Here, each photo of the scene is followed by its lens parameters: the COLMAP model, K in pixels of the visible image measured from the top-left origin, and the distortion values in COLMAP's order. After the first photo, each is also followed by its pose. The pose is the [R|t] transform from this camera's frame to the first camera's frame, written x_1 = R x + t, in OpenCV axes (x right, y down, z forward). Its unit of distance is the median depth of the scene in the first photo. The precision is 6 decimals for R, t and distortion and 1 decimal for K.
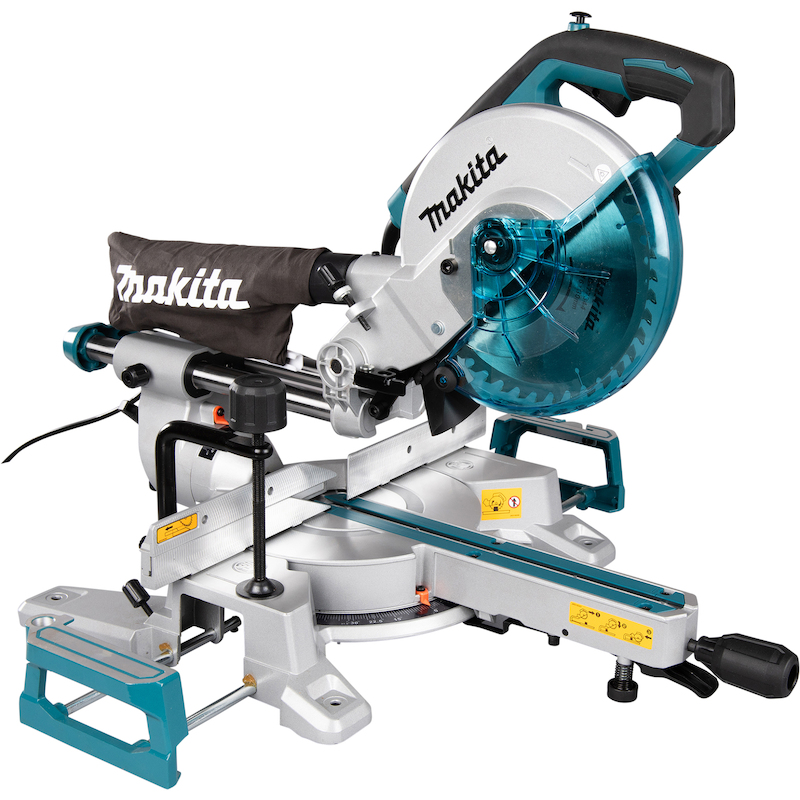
lens RADIAL K [[1549.2, 0, 420.2], [0, 1549.2, 399.0], [0, 0, 1]] dist [0.034631, 0.175042]
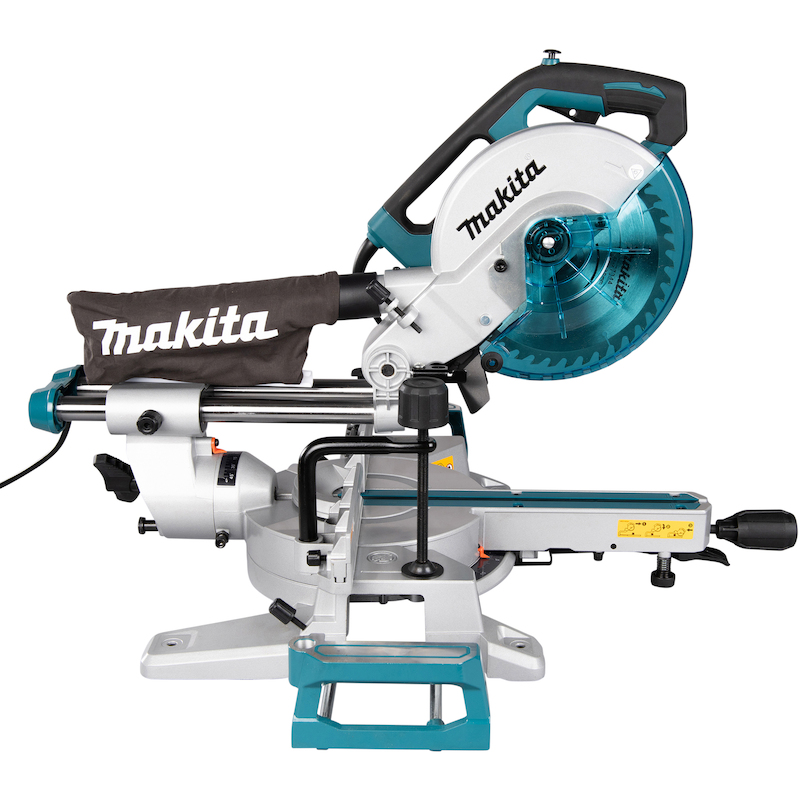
lens RADIAL K [[1327.0, 0, 402.4], [0, 1327.0, 377.6], [0, 0, 1]] dist [0.023280, 0.013180]
pose [[0.827650, -0.171735, 0.534324, -0.595440], [0.187696, 0.981913, 0.024857, -0.040114], [-0.528928, 0.079718, 0.844914, 0.184893]]
